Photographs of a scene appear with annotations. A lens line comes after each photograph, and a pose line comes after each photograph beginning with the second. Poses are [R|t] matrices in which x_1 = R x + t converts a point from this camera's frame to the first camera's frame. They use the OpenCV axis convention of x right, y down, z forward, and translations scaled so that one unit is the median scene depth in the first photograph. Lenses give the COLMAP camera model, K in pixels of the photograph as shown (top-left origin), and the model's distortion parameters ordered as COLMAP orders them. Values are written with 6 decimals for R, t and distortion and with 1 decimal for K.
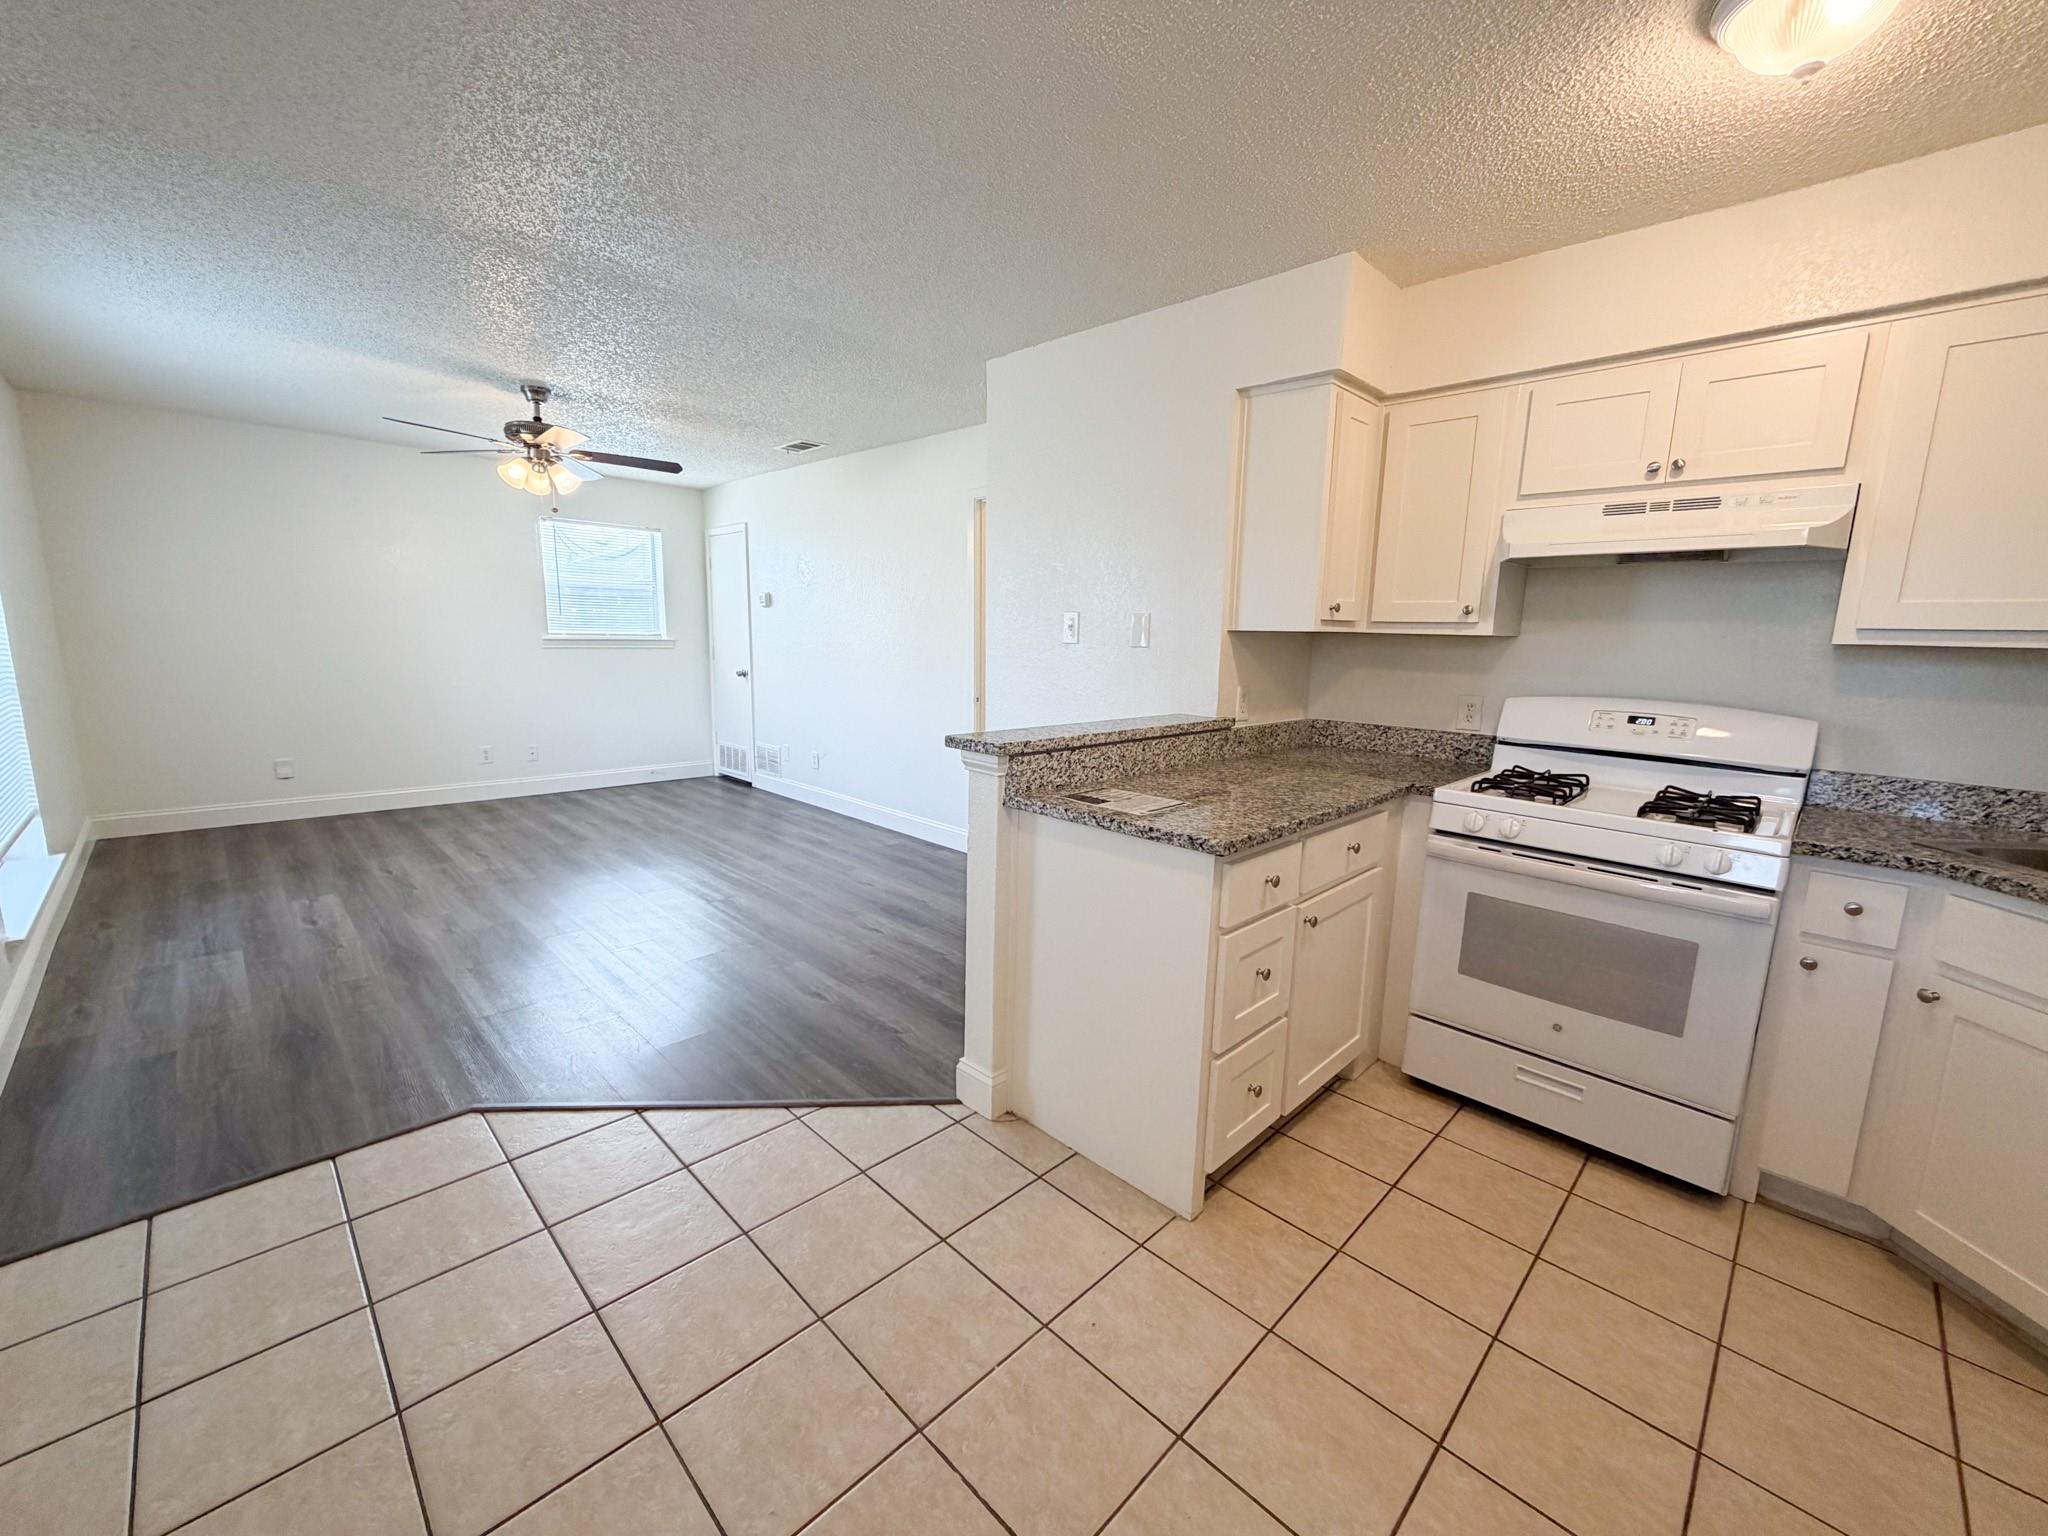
lens RADIAL K [[833.4, 0, 1028.2], [0, 833.4, 770.6], [0, 0, 1]] dist [0.002985, -0.000162]
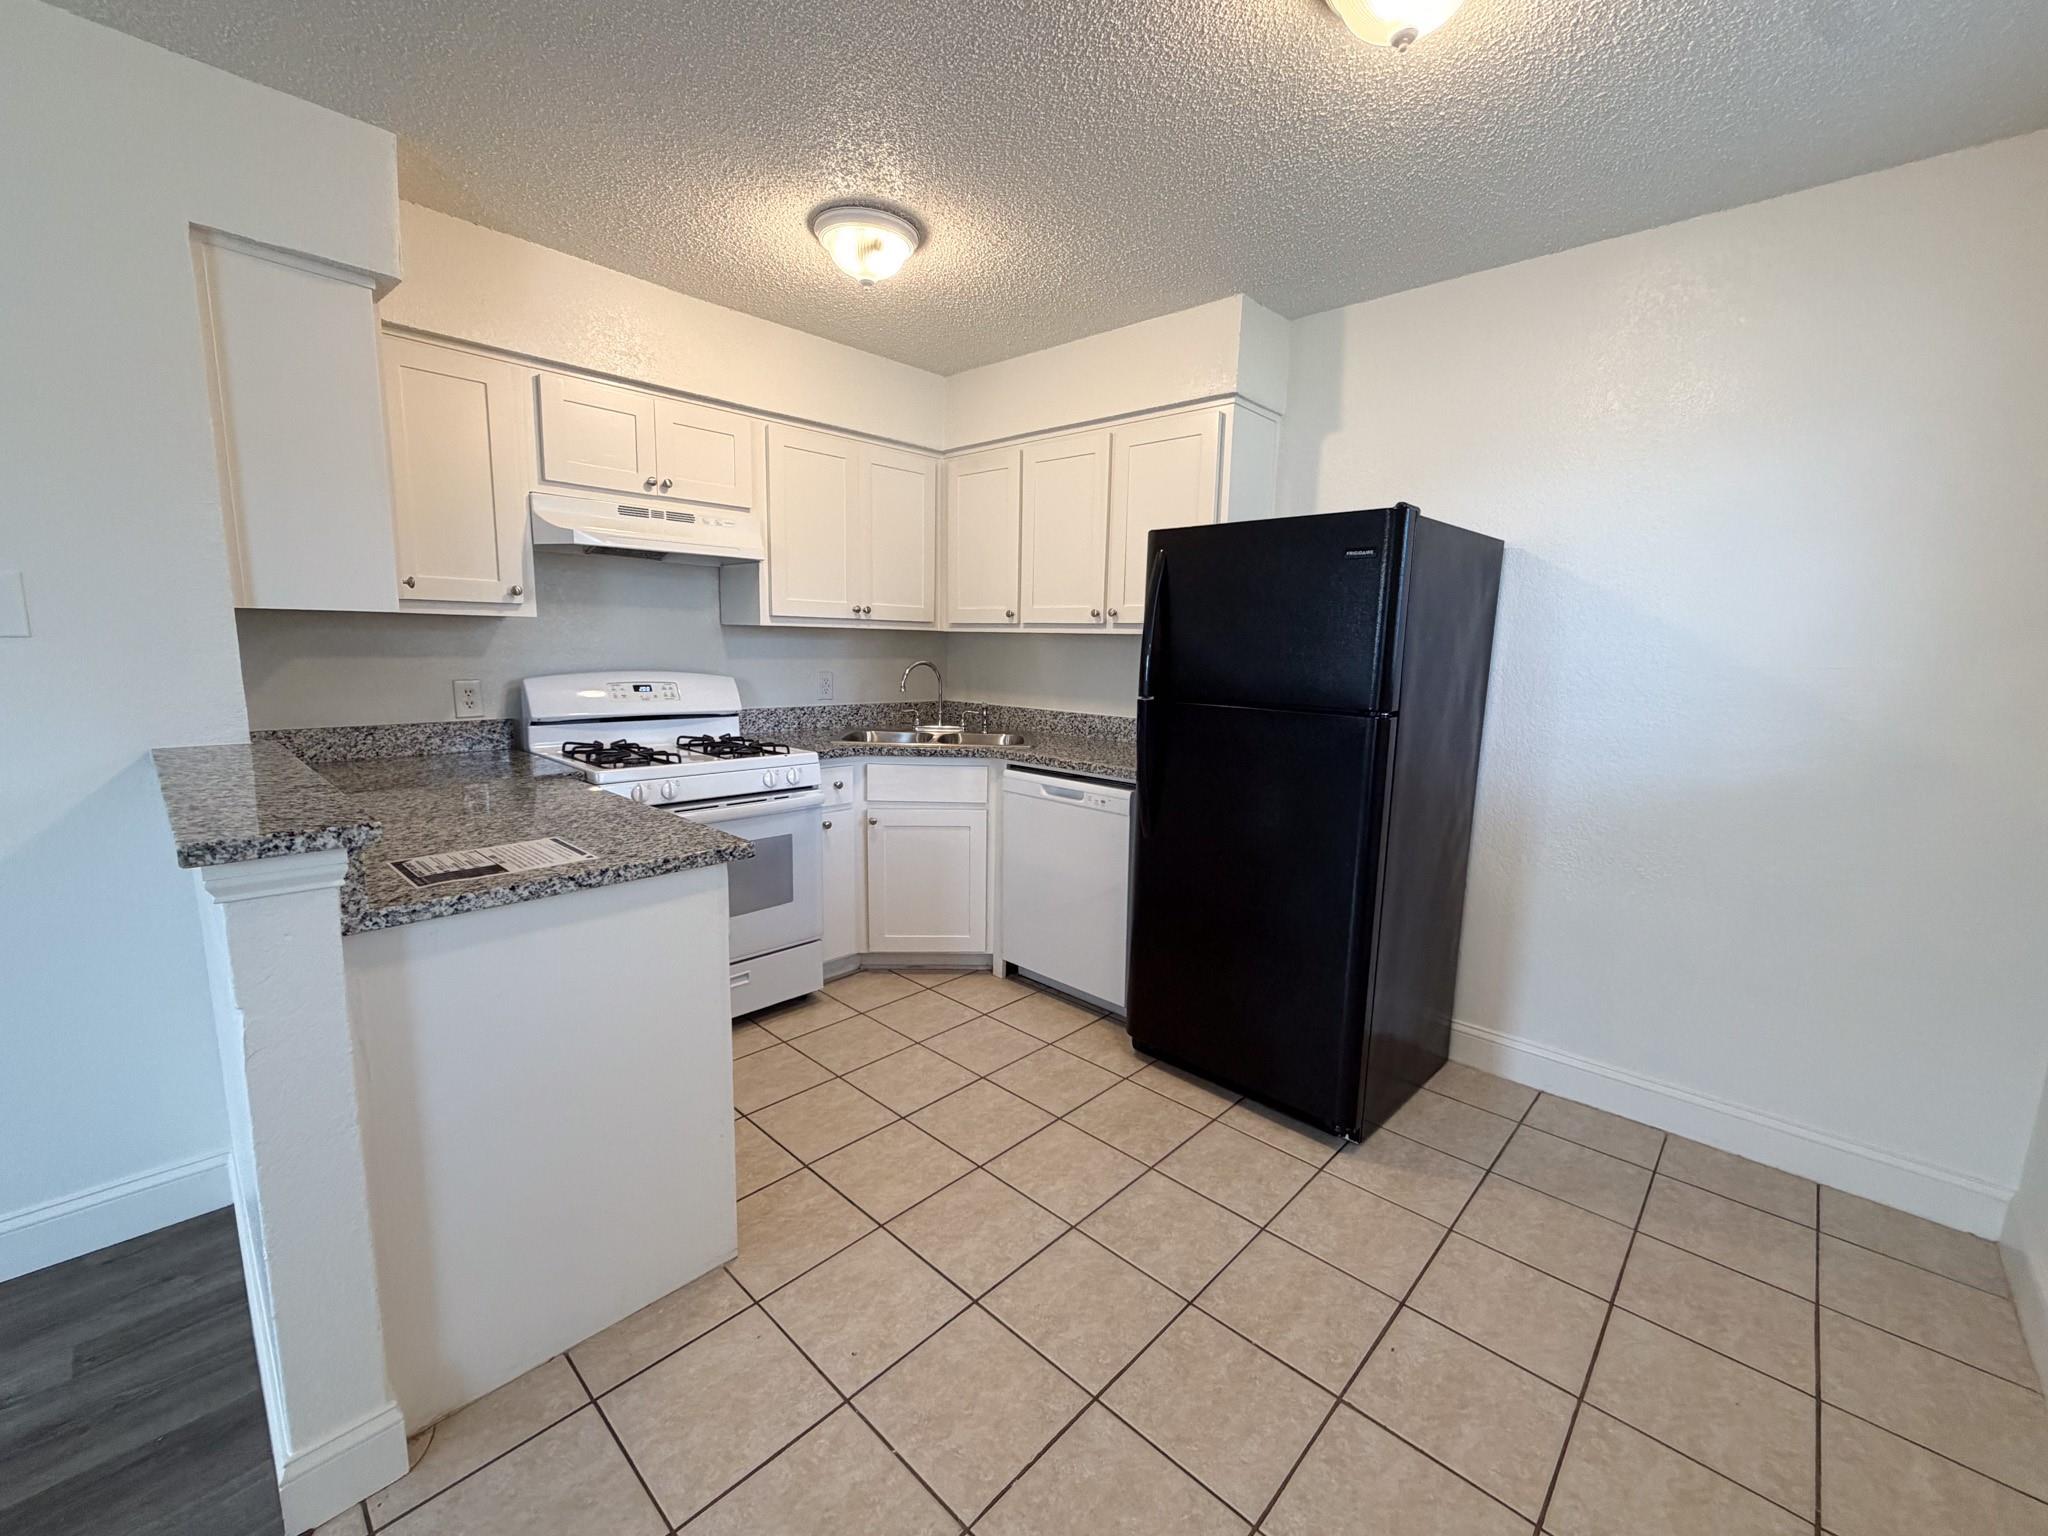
lens RADIAL K [[833.4, 0, 1029.0], [0, 833.4, 766.2], [0, 0, 1]] dist [0.002985, -0.000162]
pose [[-0.030985, -0.178258, 0.983496, -0.514649], [0.141803, 0.973232, 0.180865, -0.093314], [-0.989410, 0.145066, -0.004879, 0.488518]]
